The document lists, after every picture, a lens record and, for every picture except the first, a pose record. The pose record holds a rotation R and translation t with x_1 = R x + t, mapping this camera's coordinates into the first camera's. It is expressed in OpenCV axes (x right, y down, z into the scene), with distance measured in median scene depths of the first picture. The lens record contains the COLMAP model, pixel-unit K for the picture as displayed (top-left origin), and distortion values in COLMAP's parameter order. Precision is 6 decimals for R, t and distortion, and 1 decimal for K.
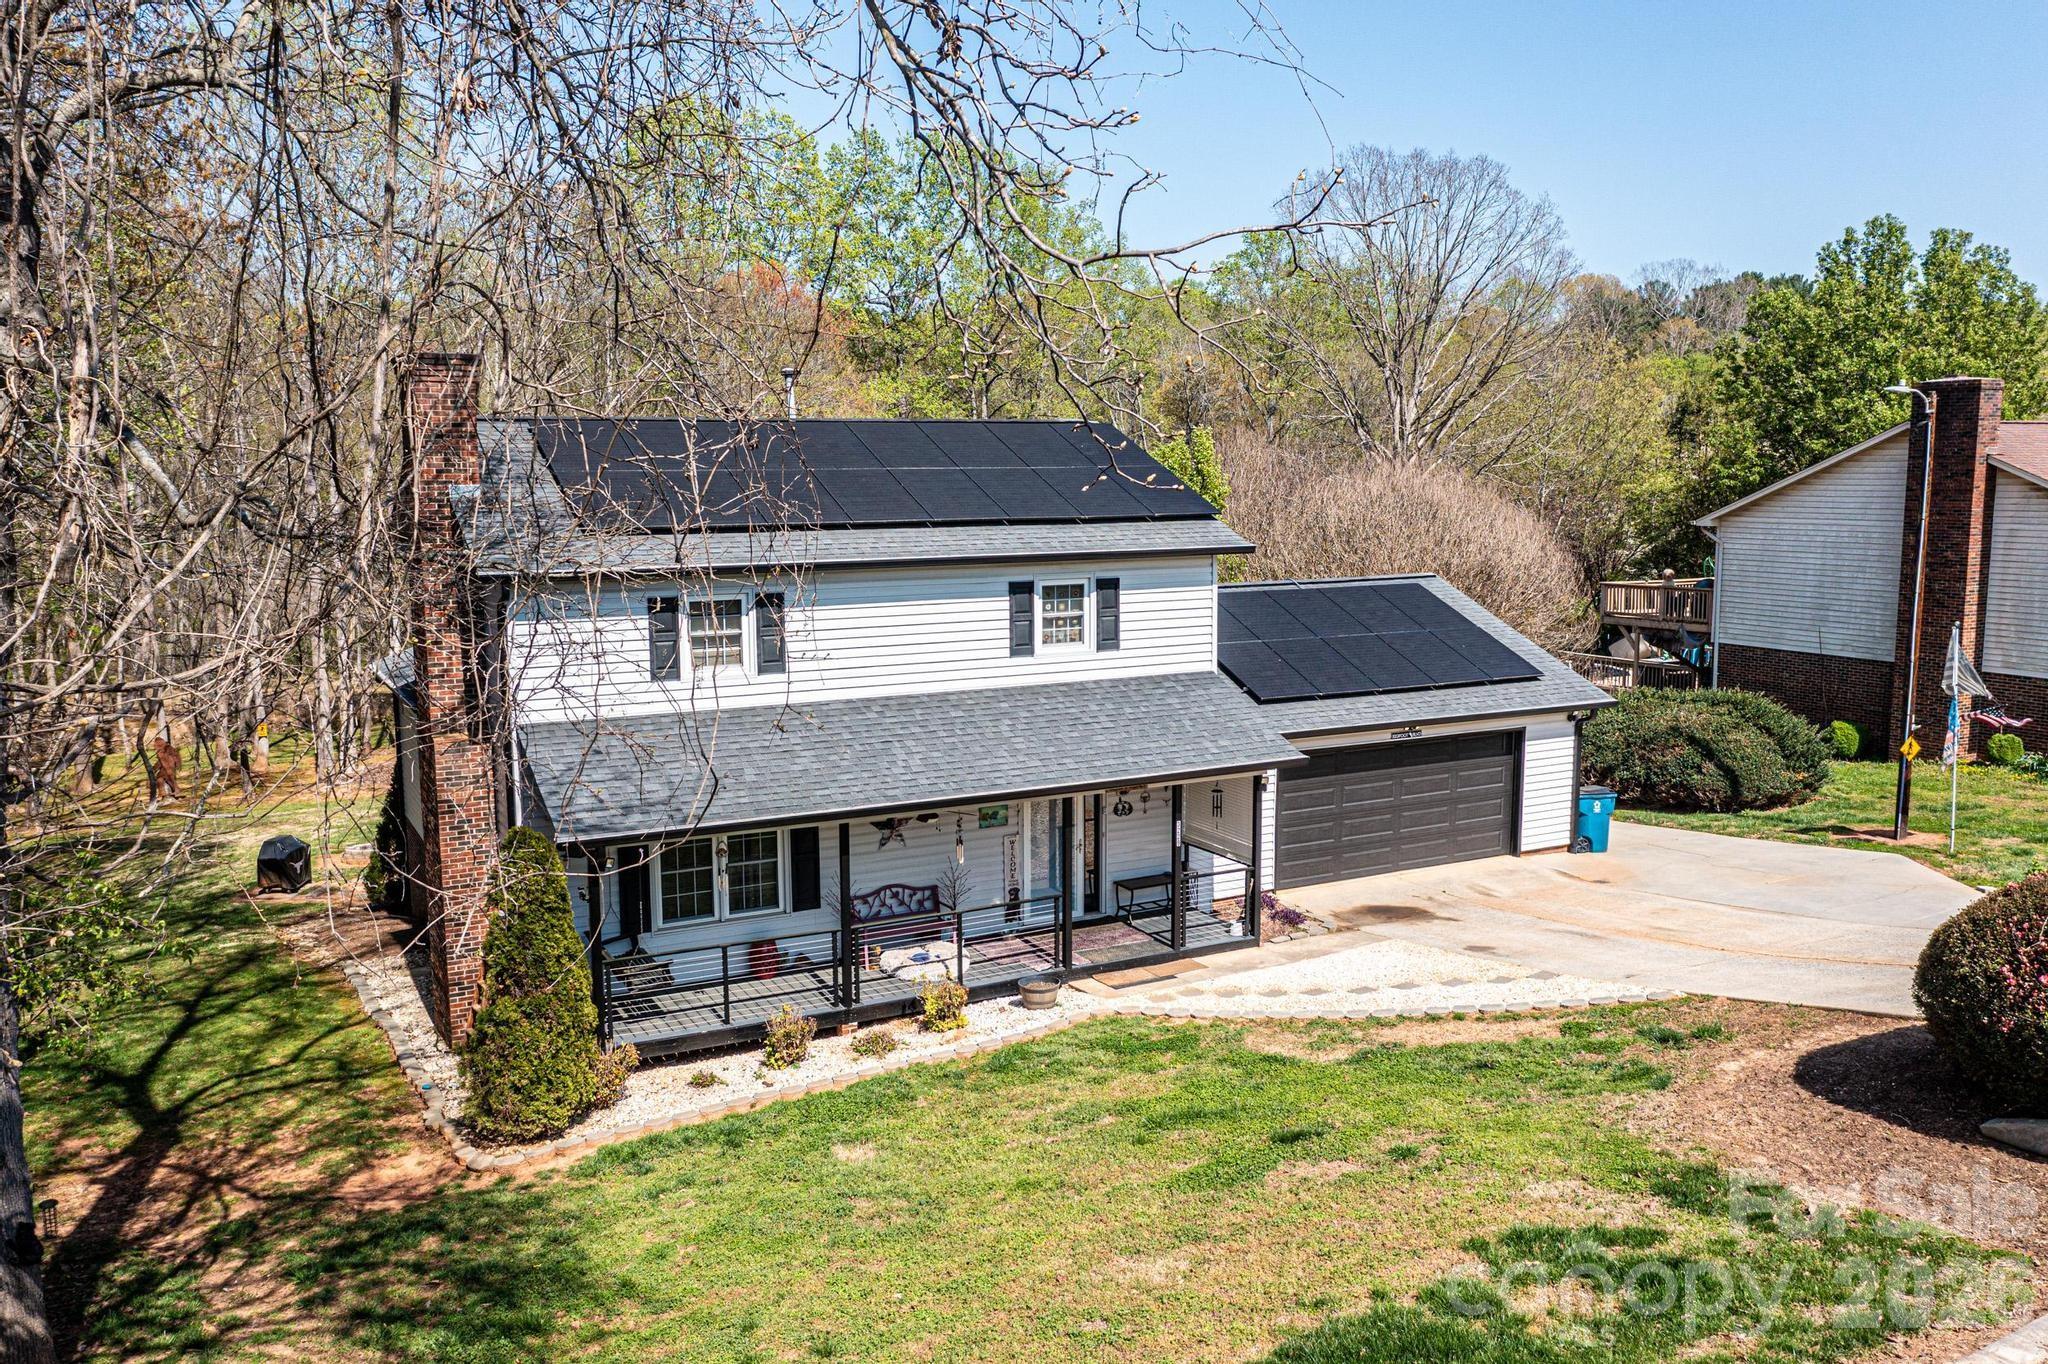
lens RADIAL K [[1603.9, 0, 1024.2], [0, 1603.9, 683.7], [0, 0, 1]] dist [-0.000950, 0.012689]
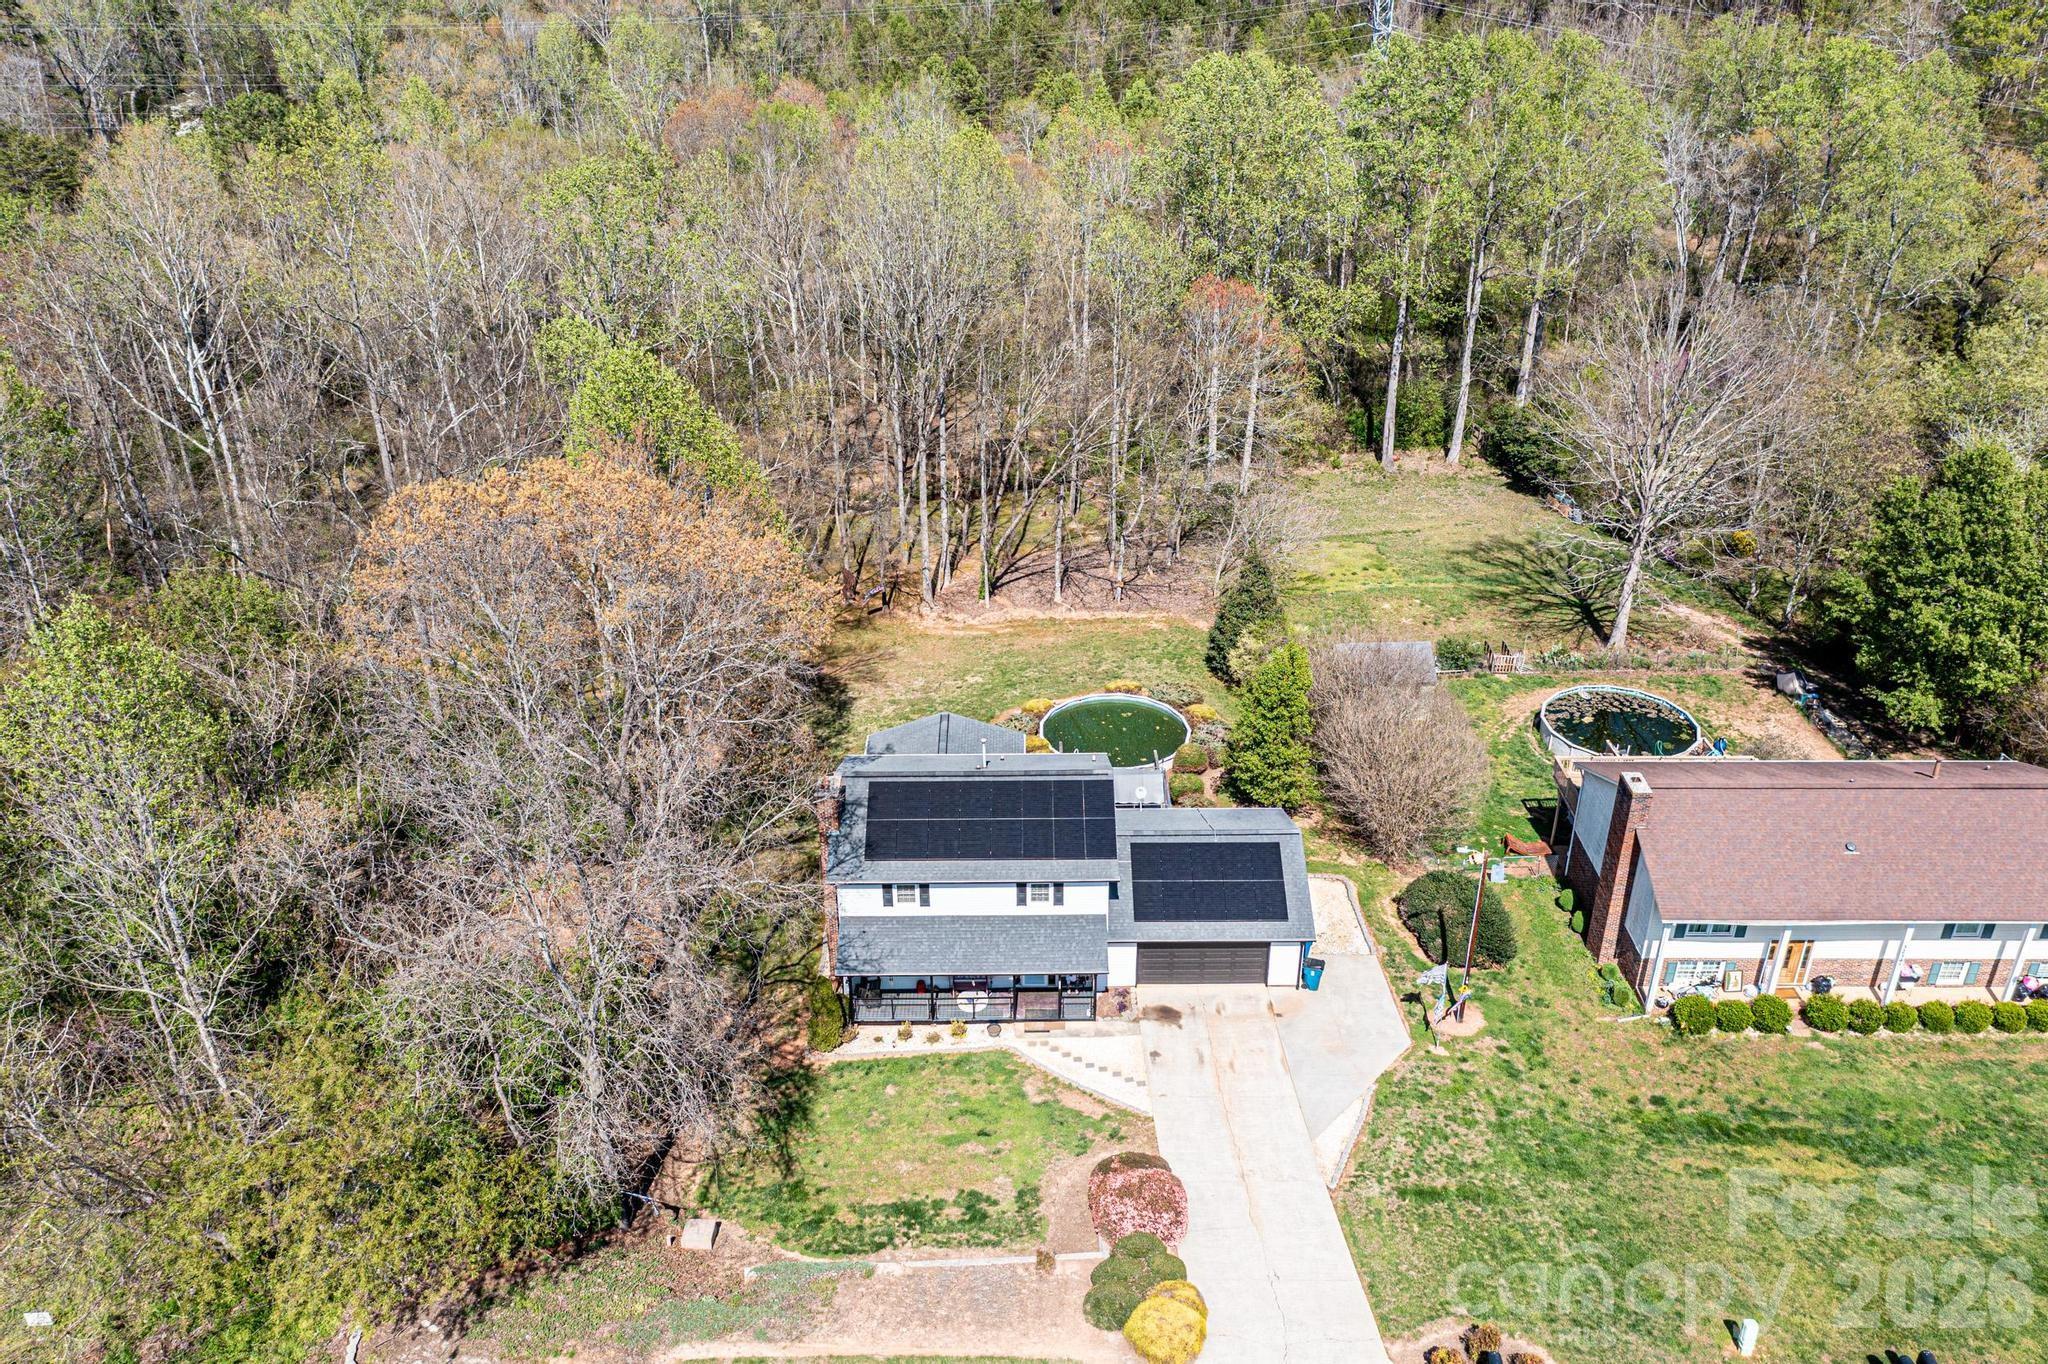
lens RADIAL K [[1603.9, 0, 1022.9], [0, 1603.9, 684.4], [0, 0, 1]] dist [-0.000950, 0.012689]
pose [[0.887220, 0.222128, -0.404351, 1.055912], [-0.061168, 0.925358, 0.374128, -1.435304], [0.457274, -0.307200, 0.834583, -1.195953]]
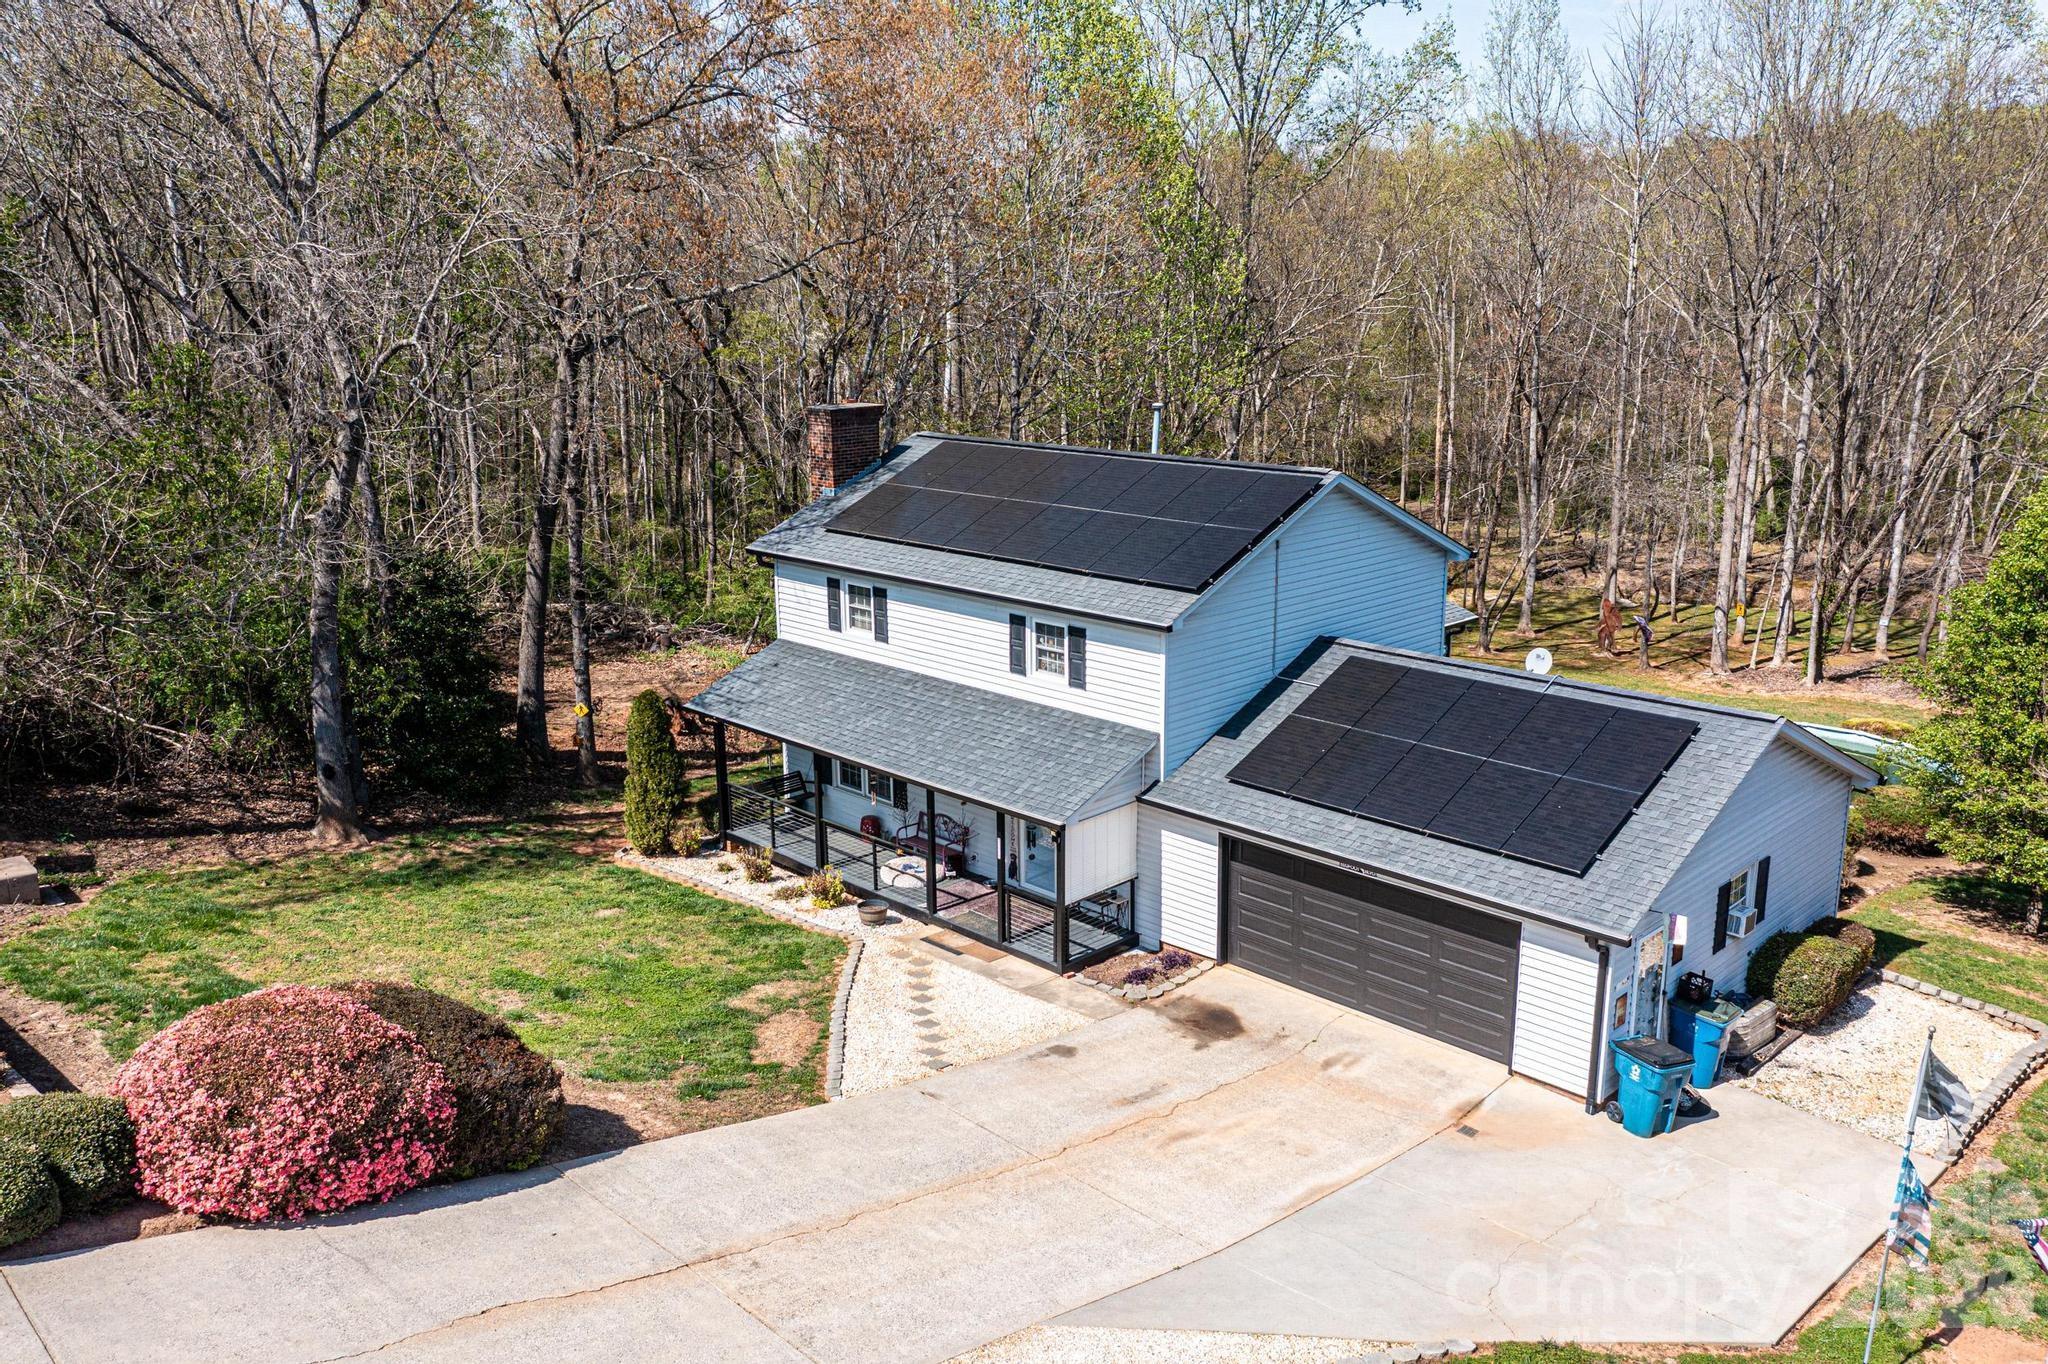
lens RADIAL K [[1603.9, 0, 1033.0], [0, 1603.9, 683.9], [0, 0, 1]] dist [-0.000950, 0.012689]
pose [[0.296171, 0.239742, -0.924557, 1.185858], [-0.122987, 0.969500, 0.211999, -0.282942], [0.947184, 0.050920, 0.316623, 0.647334]]
